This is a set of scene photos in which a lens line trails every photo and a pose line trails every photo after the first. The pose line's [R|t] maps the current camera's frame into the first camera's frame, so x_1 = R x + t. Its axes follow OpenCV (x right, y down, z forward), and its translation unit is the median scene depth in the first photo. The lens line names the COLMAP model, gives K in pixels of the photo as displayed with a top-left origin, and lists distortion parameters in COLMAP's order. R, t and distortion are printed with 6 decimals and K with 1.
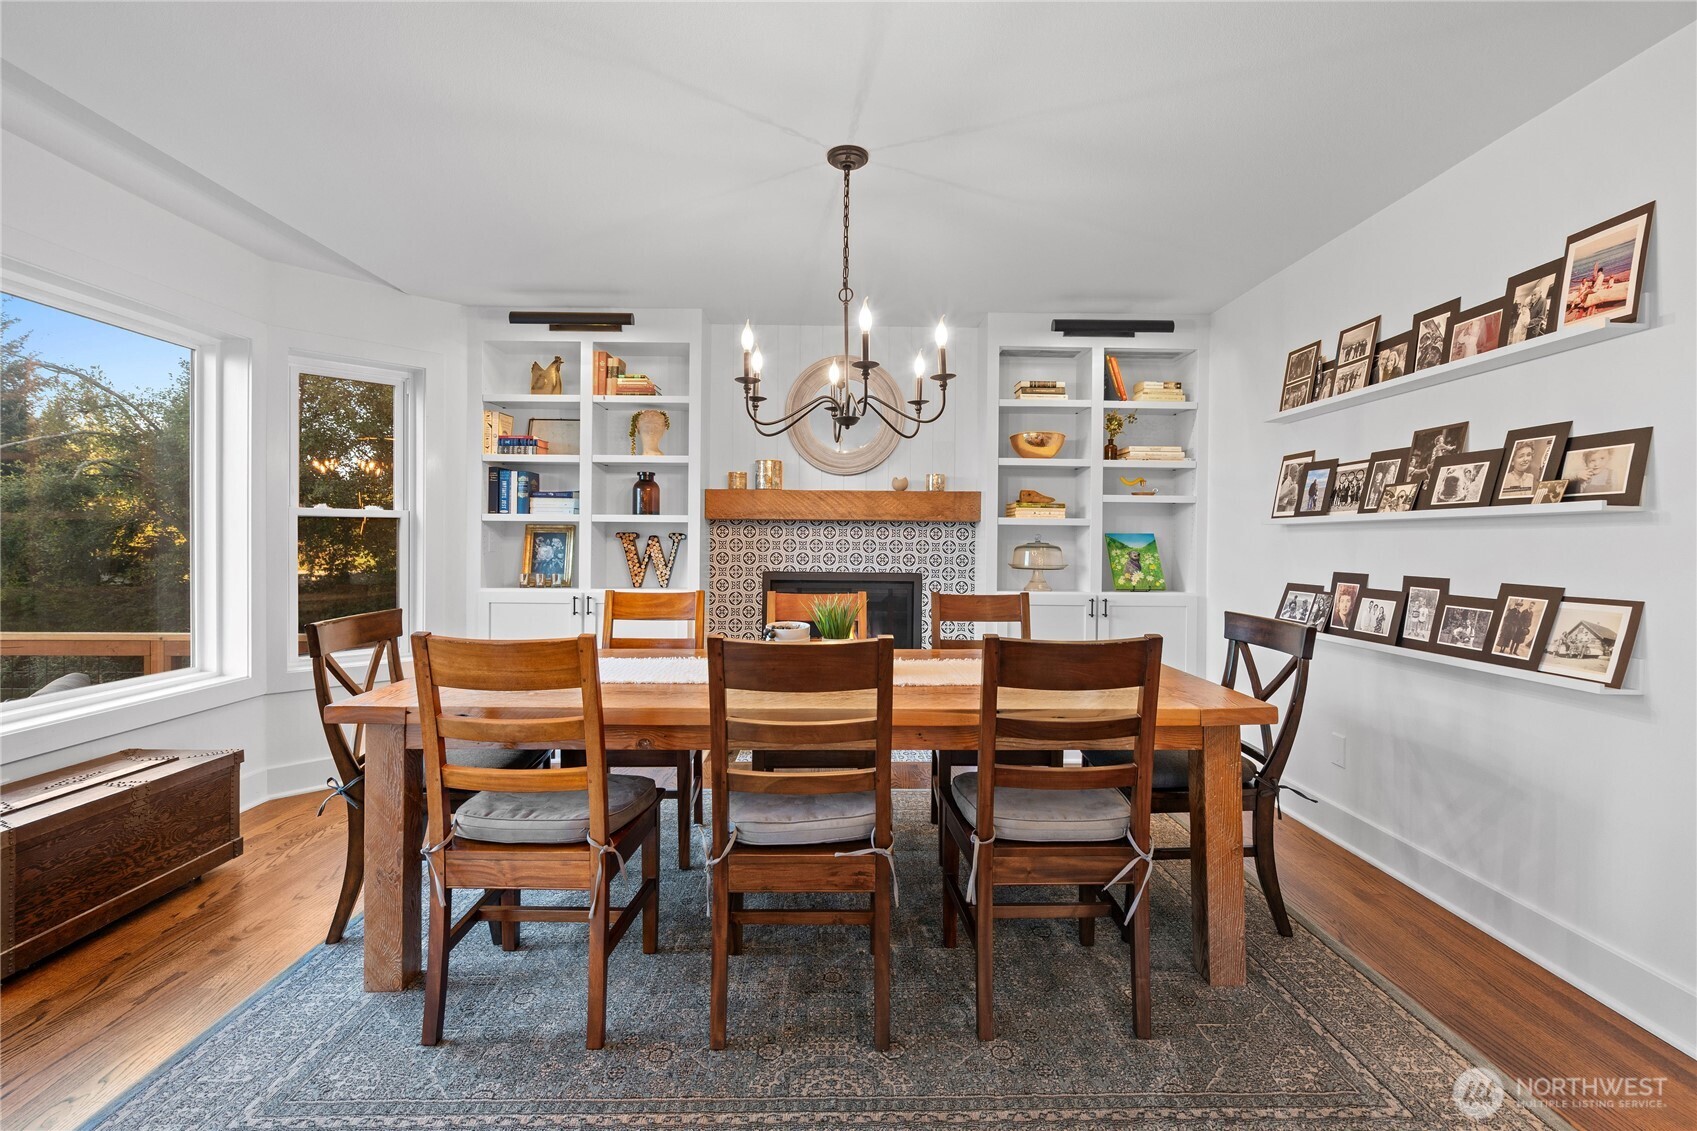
lens RADIAL K [[767.9, 0, 845.8], [0, 767.9, 547.8], [0, 0, 1]] dist [-0.003193, 0.000698]
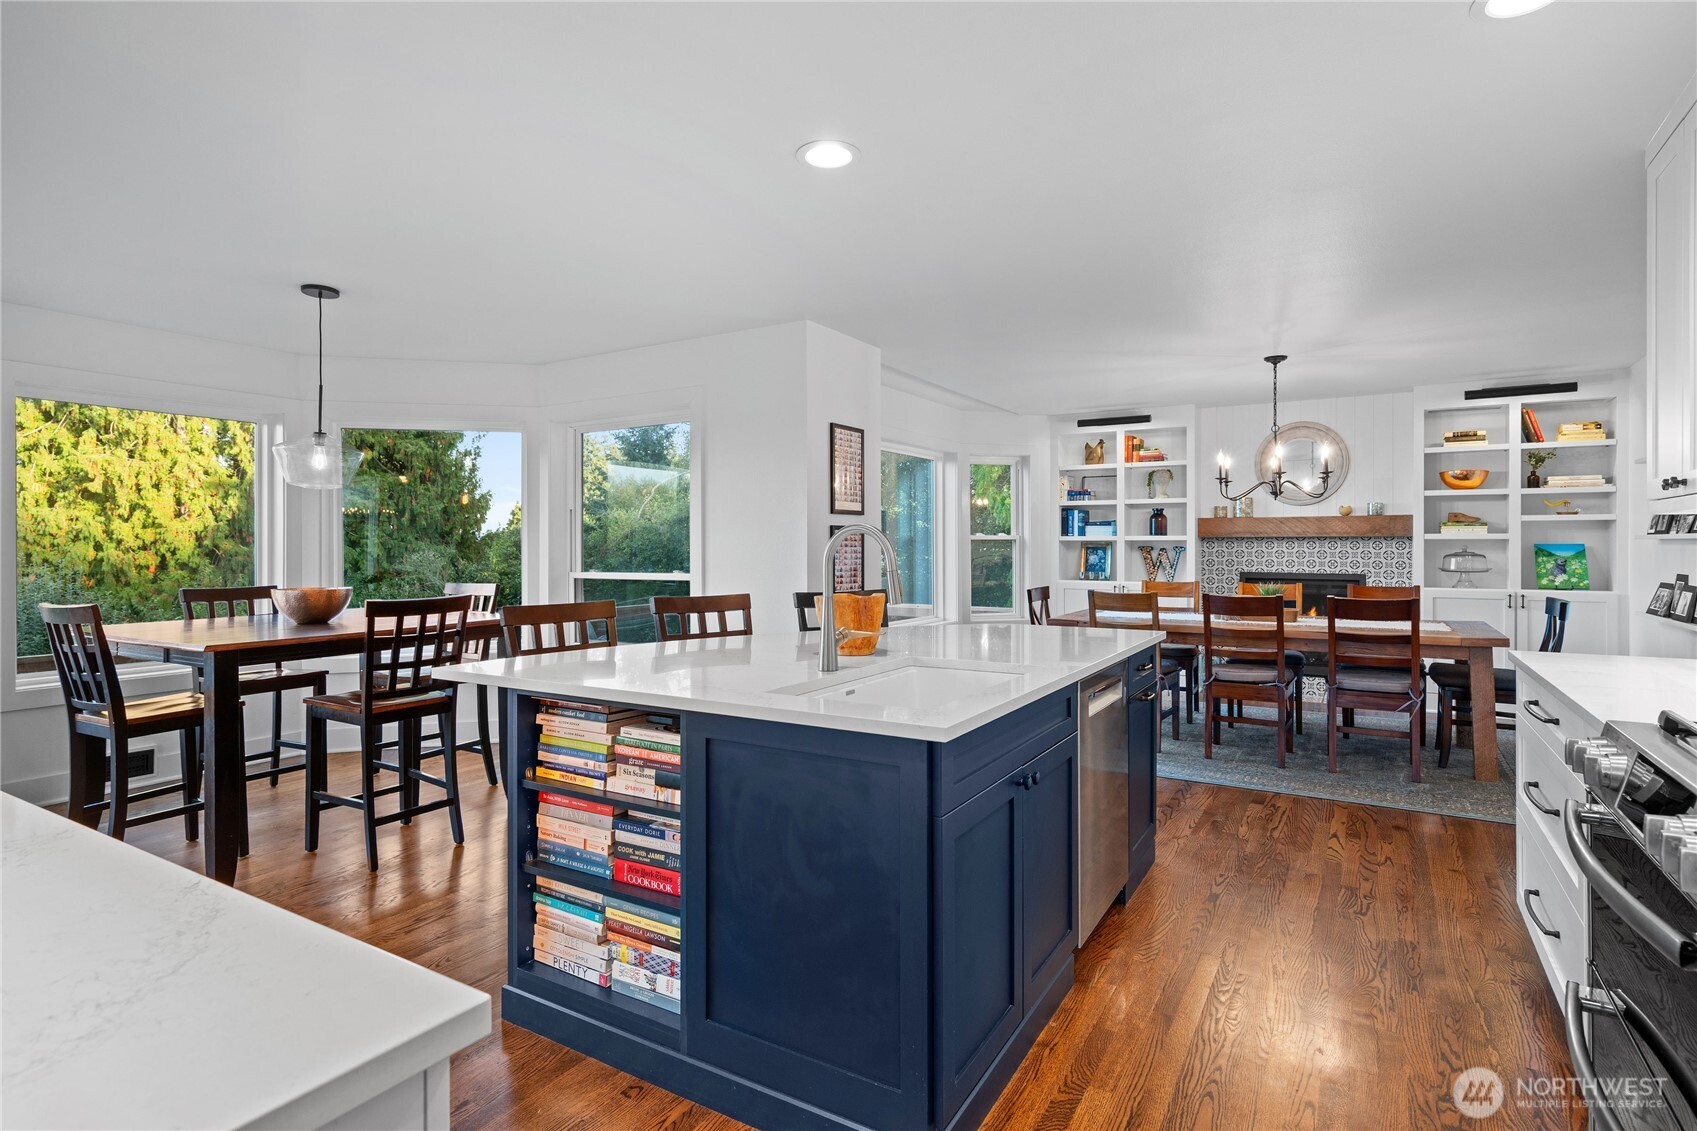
lens RADIAL K [[843.5, 0, 851.1], [0, 843.5, 544.0], [0, 0, 1]] dist [0.001139, -0.000653]
pose [[0.843918, -0.009006, -0.536397, 0.142378], [0.004037, 0.999937, -0.010437, -0.009846], [0.536458, 0.006642, 0.843901, -0.831662]]
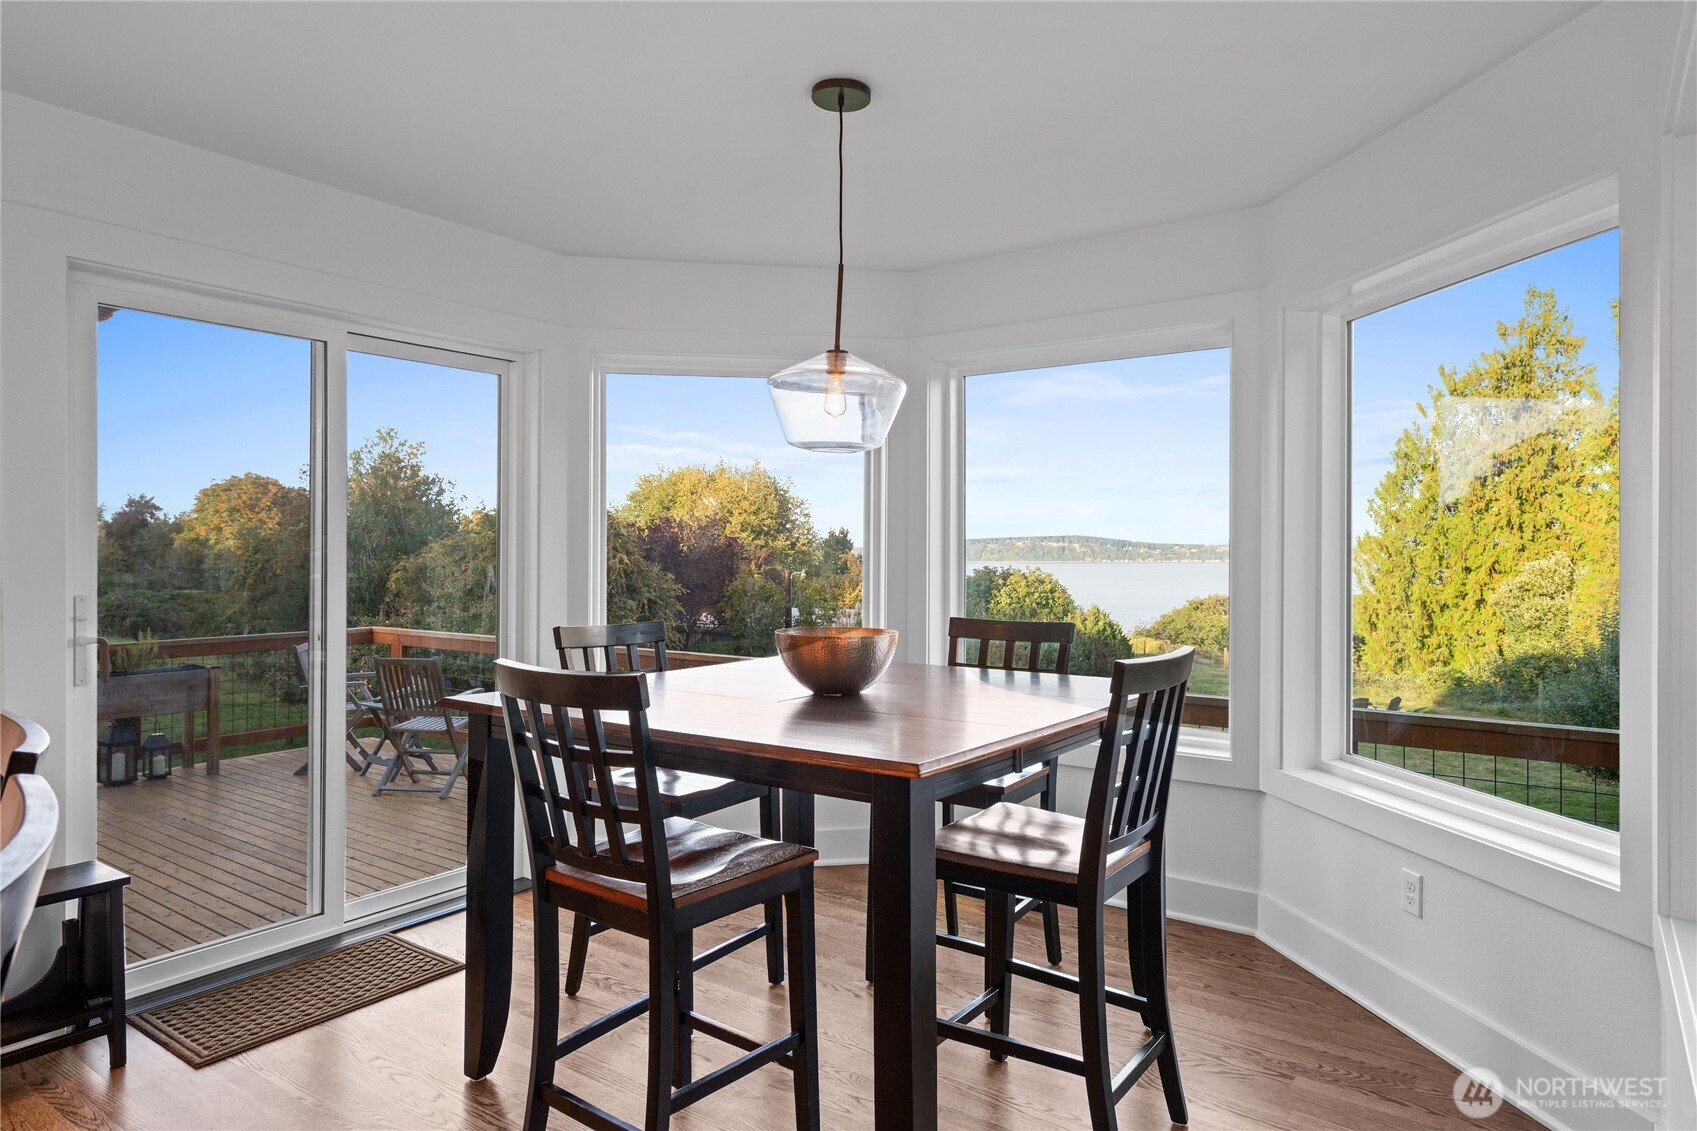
lens RADIAL K [[1003.5, 0, 825.5], [0, 1003.5, 556.3], [0, 0, 1]] dist [0.003236, -0.000401]
pose [[-0.616744, -0.003714, -0.787155, -0.355375], [-0.011657, 0.999922, 0.004415, -0.020758], [0.787078, 0.011899, -0.616739, 0.005812]]
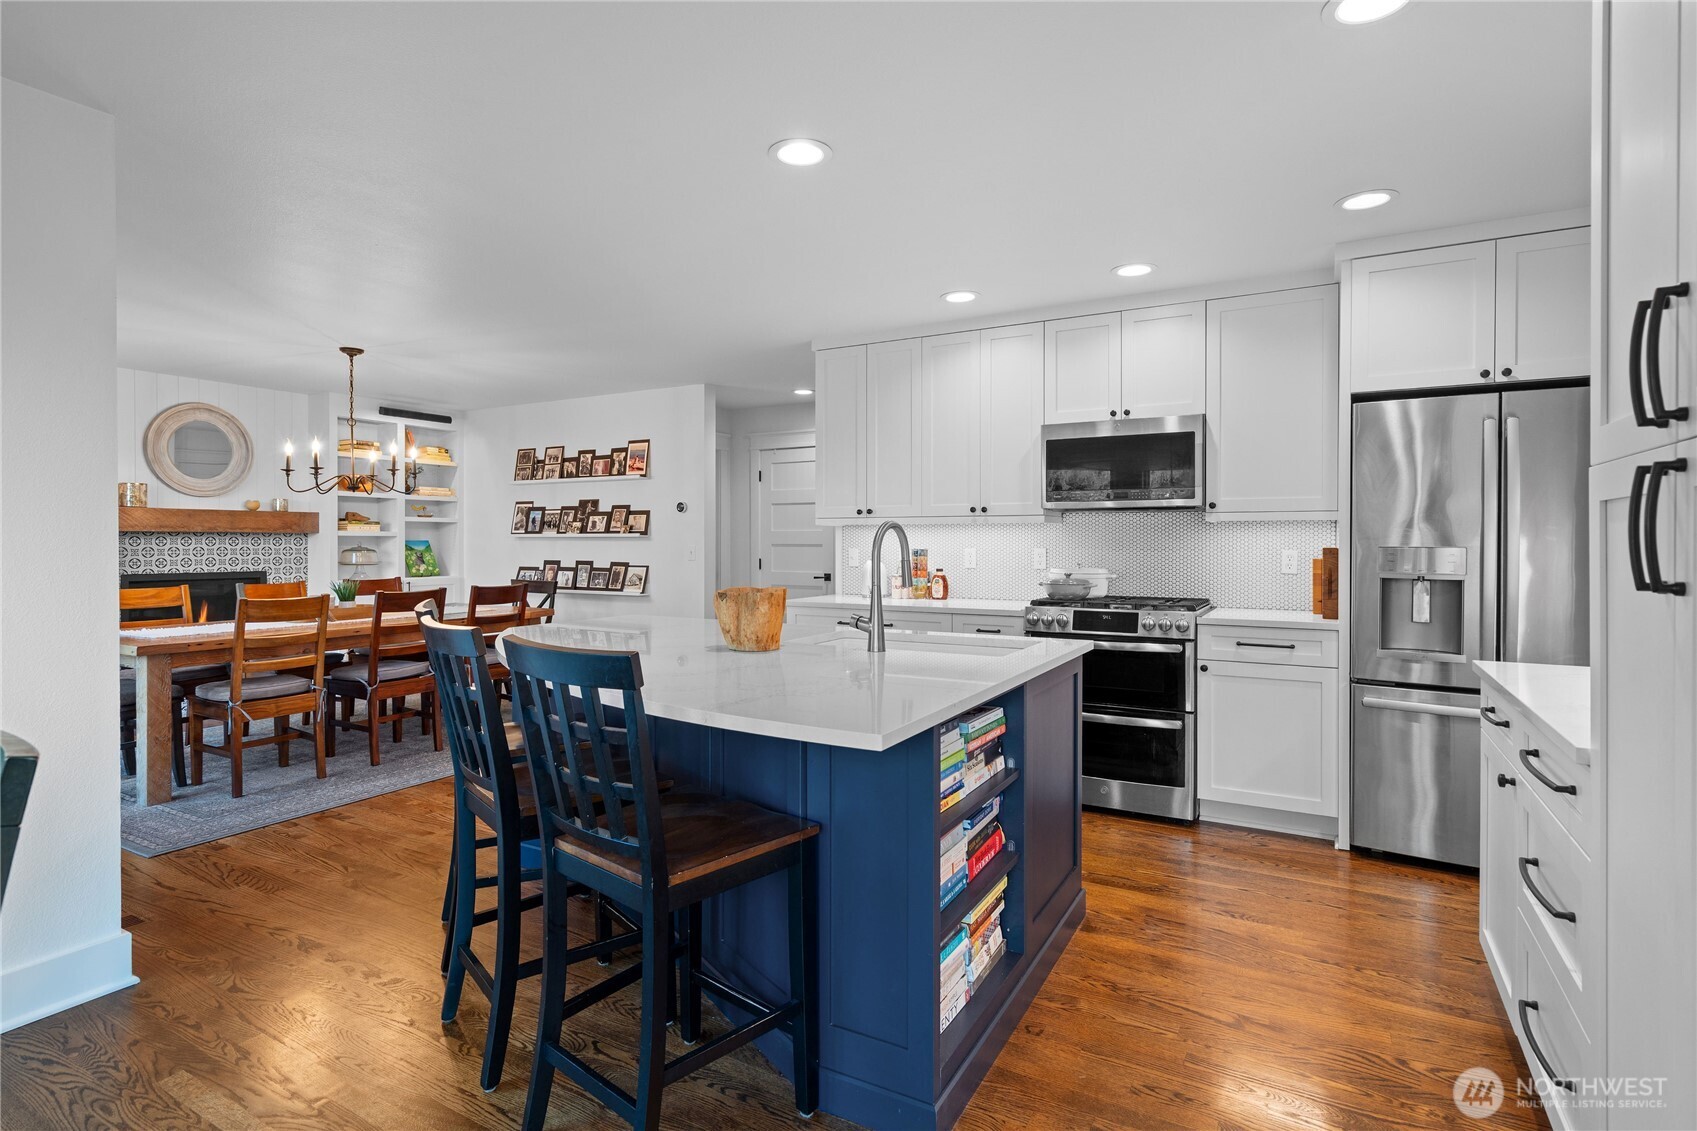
lens RADIAL K [[843.5, 0, 837.0], [0, 843.5, 550.3], [0, 0, 1]] dist [0.001139, -0.000653]
pose [[0.514650, -0.016823, 0.857236, -0.704803], [0.009905, 0.999857, 0.013675, -0.014779], [-0.857343, 0.001453, 0.514743, -0.666459]]
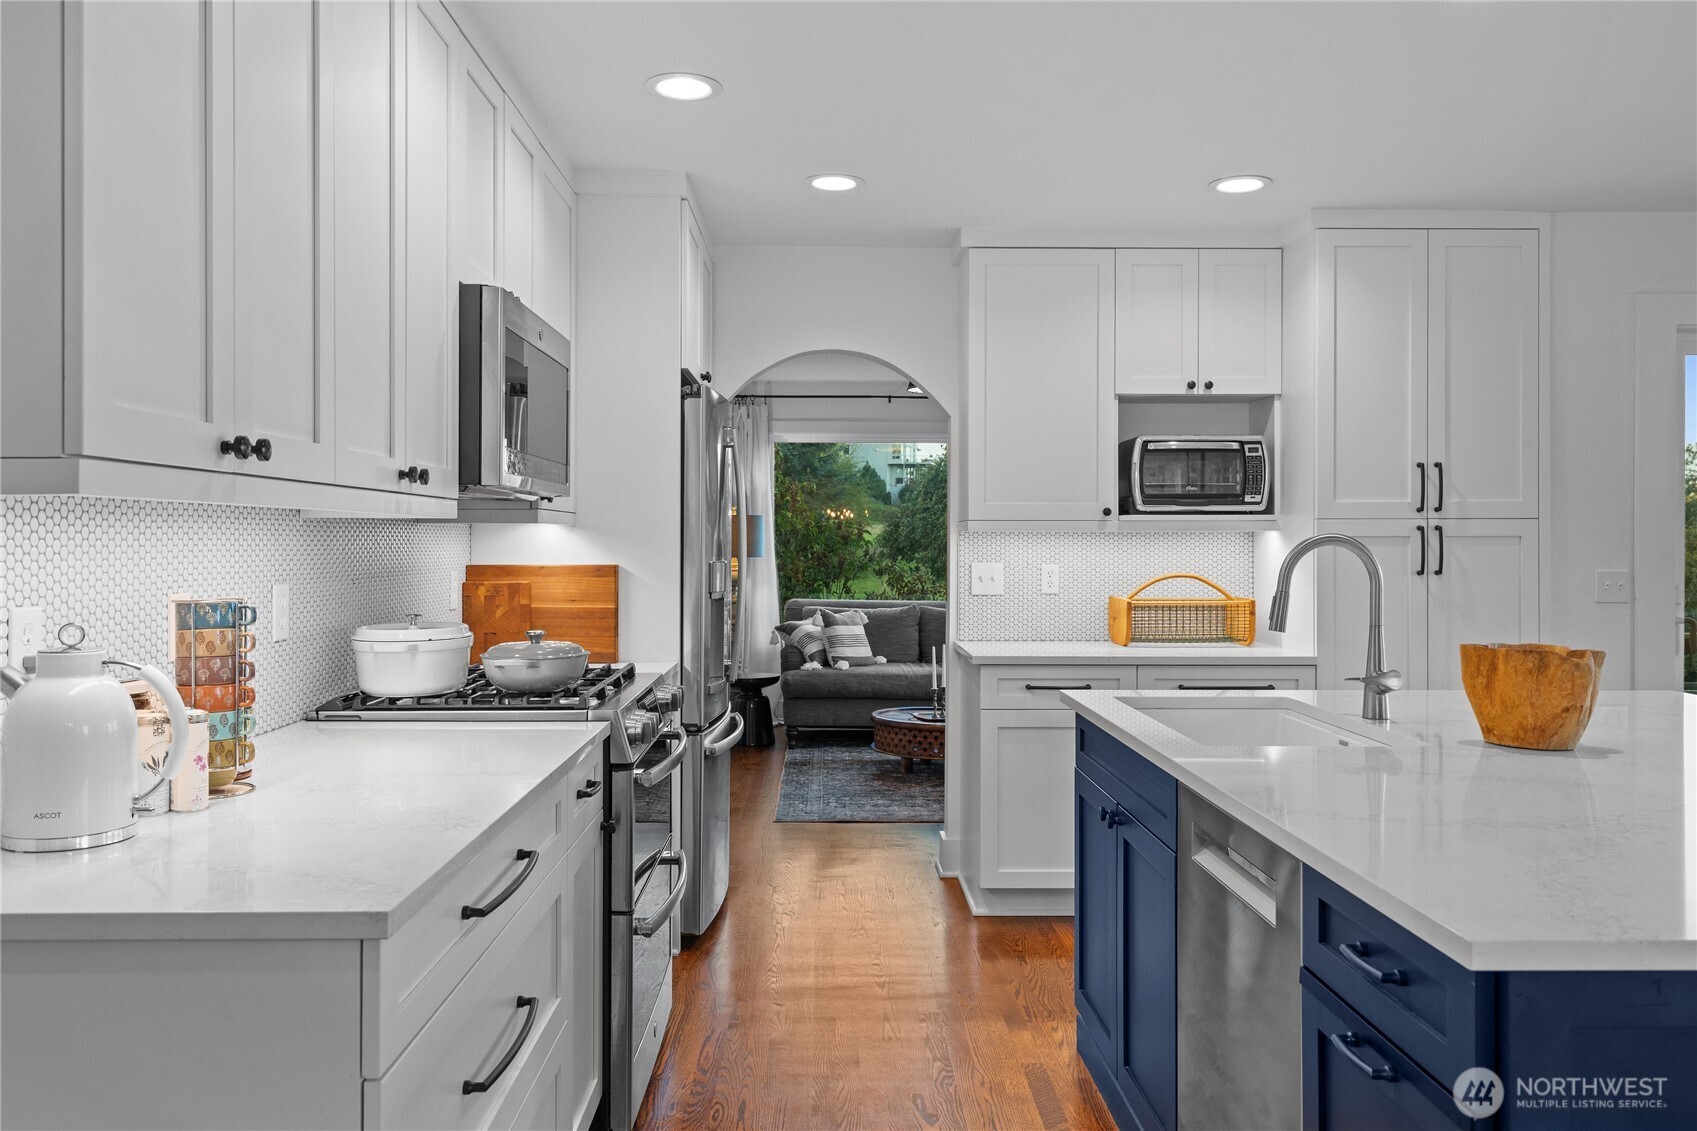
lens RADIAL K [[1290.8, 0, 849.9], [0, 1290.8, 539.6], [0, 0, 1]] dist [0.011226, -0.006015]
pose [[-0.999966, -0.008195, -0.000341, 0.114246], [-0.008198, 0.999936, 0.007739, -0.027524], [0.000278, 0.007741, -0.999970, 0.294366]]
